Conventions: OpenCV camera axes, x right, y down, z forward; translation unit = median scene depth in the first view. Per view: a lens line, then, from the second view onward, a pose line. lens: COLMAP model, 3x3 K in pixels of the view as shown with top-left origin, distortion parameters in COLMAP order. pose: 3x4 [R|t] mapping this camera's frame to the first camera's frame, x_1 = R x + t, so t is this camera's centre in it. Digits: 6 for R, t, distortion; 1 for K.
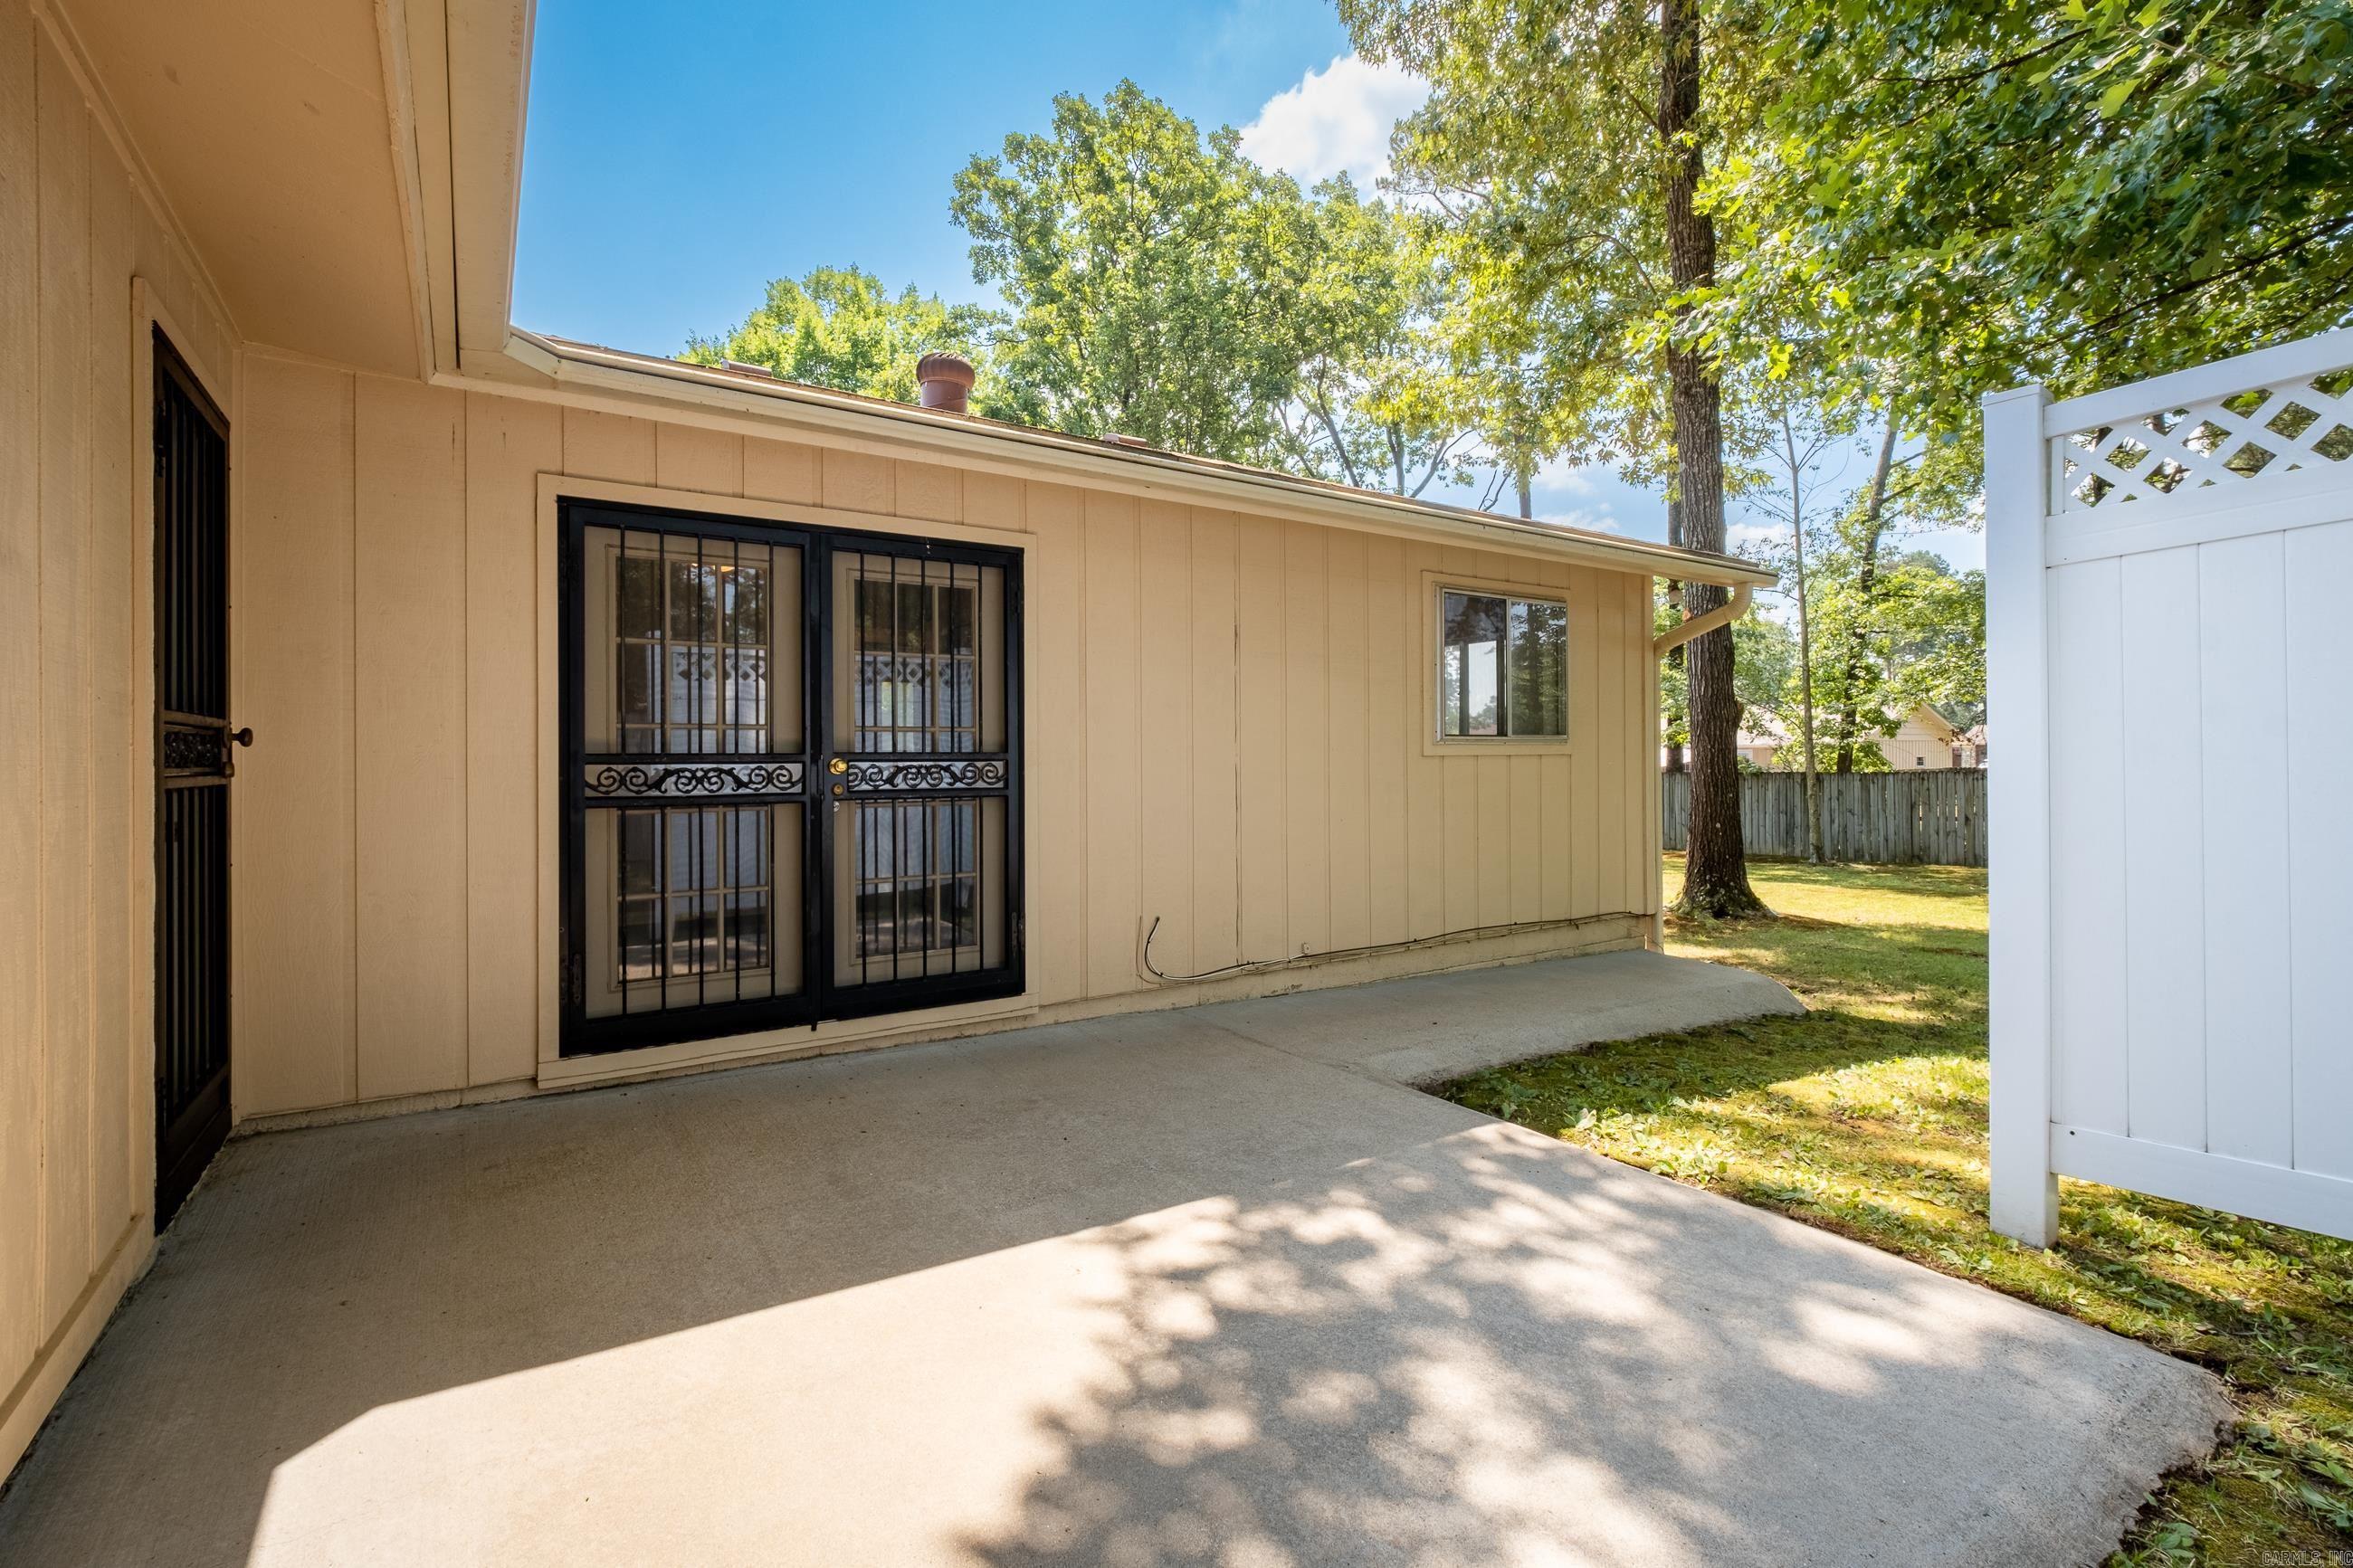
lens RADIAL K [[1068.0, 0, 1153.4], [0, 1068.0, 770.9], [0, 0, 1]] dist [-0.005387, -0.000738]
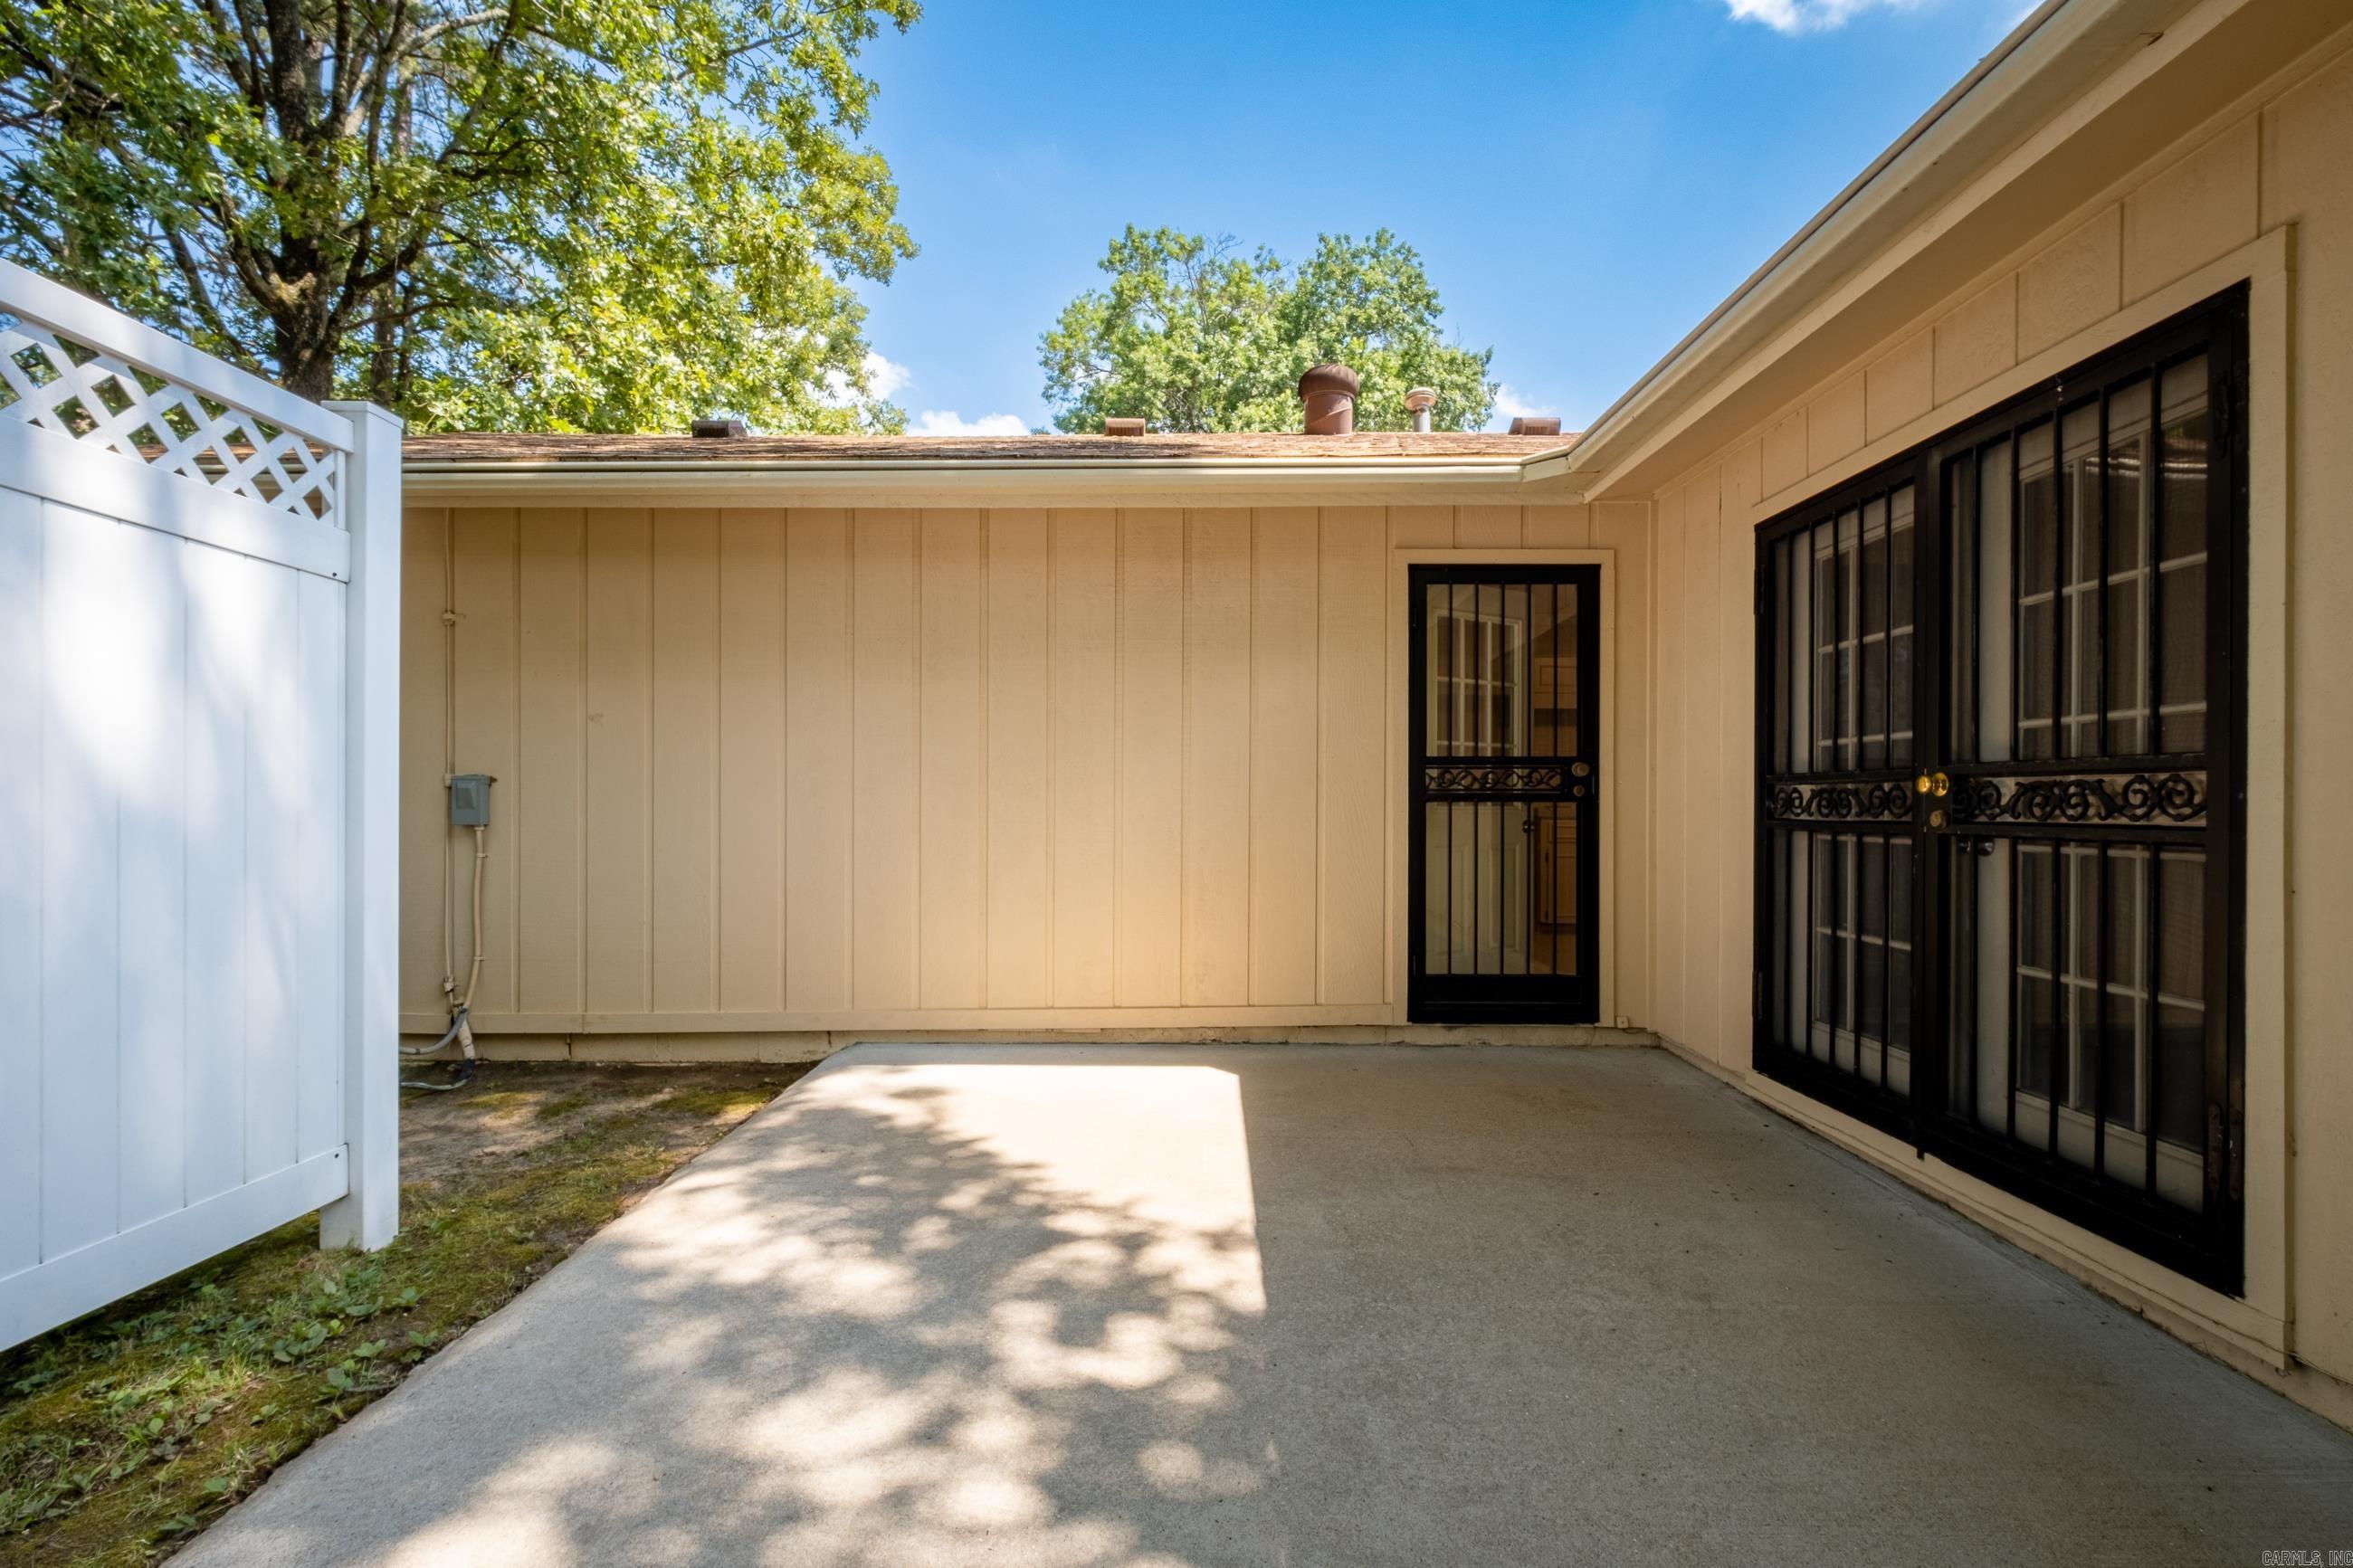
lens RADIAL K [[1068.0, 0, 1176.2], [0, 1068.0, 794.8], [0, 0, 1]] dist [-0.005387, -0.000738]
pose [[-0.552676, 0.009884, -0.833338, 0.833227], [-0.002220, 0.999909, 0.013331, -0.004542], [0.833394, 0.009218, -0.552603, 1.488261]]
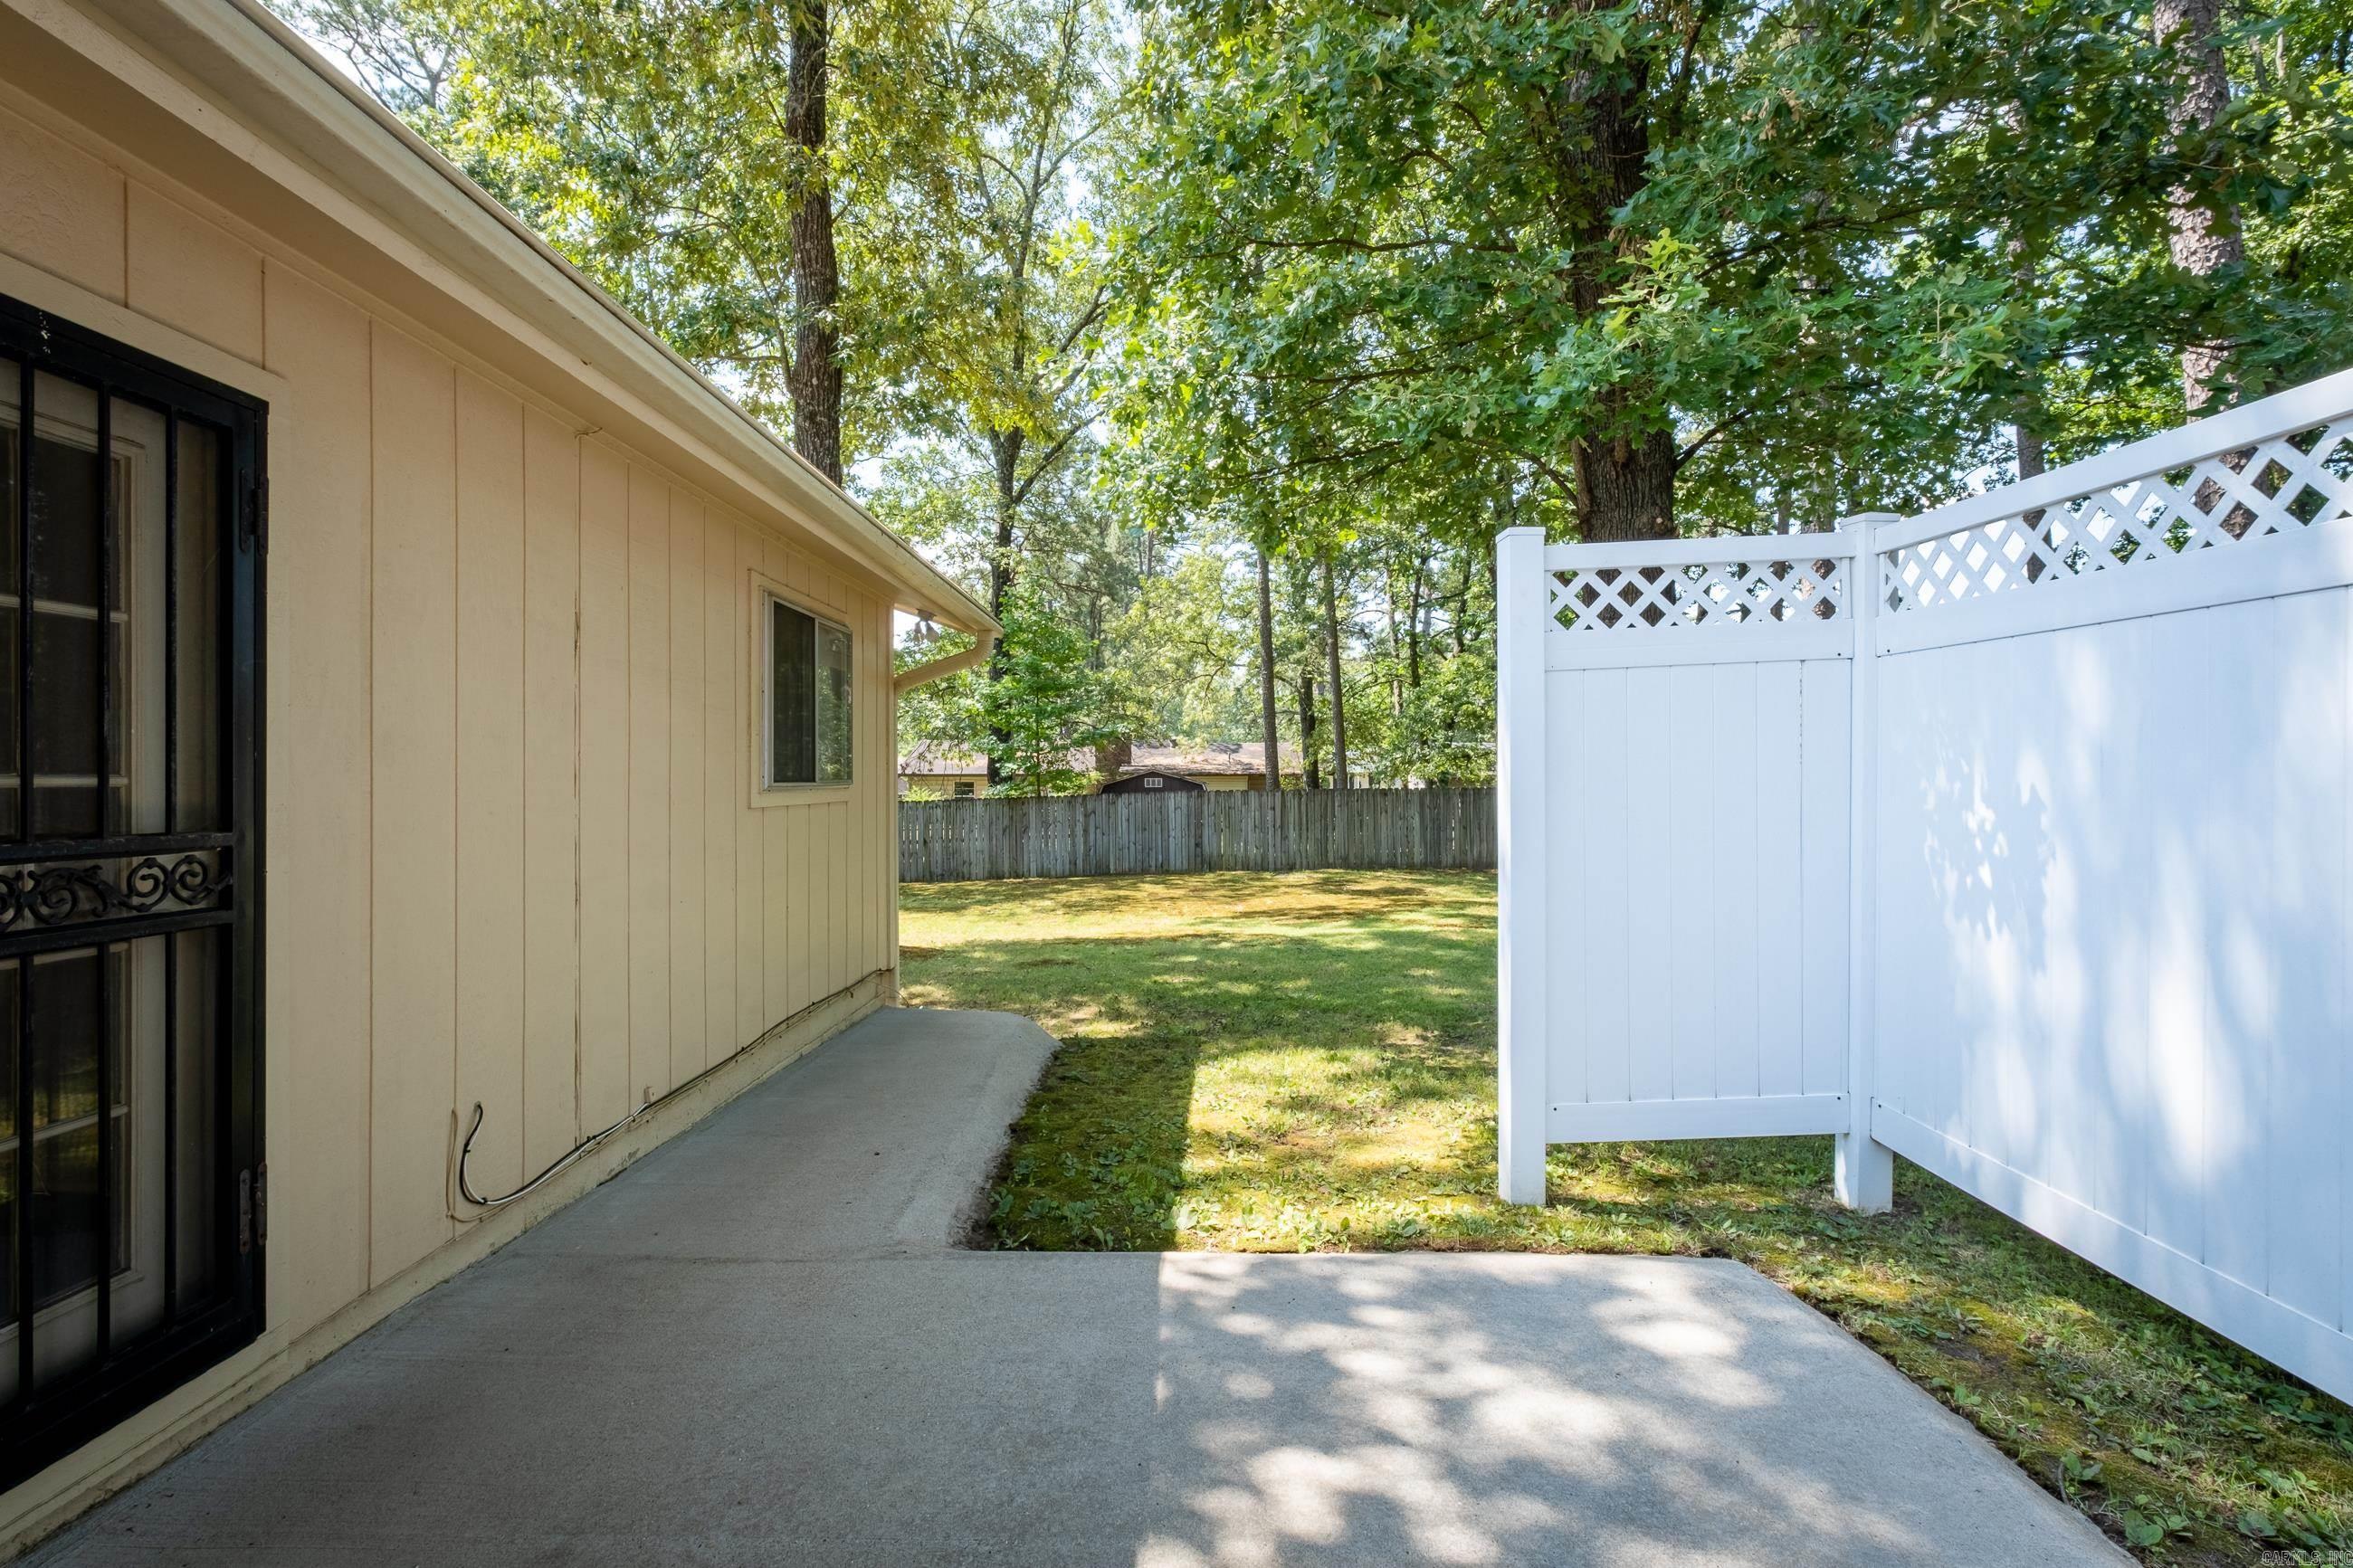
lens RADIAL K [[1068.0, 0, 1184.0], [0, 1068.0, 772.7], [0, 0, 1]] dist [-0.005387, -0.000738]
pose [[0.549967, 0.012995, 0.835085, -0.490588], [0.005087, 0.999808, -0.018908, -0.051381], [-0.835171, 0.014647, 0.549796, 0.667910]]
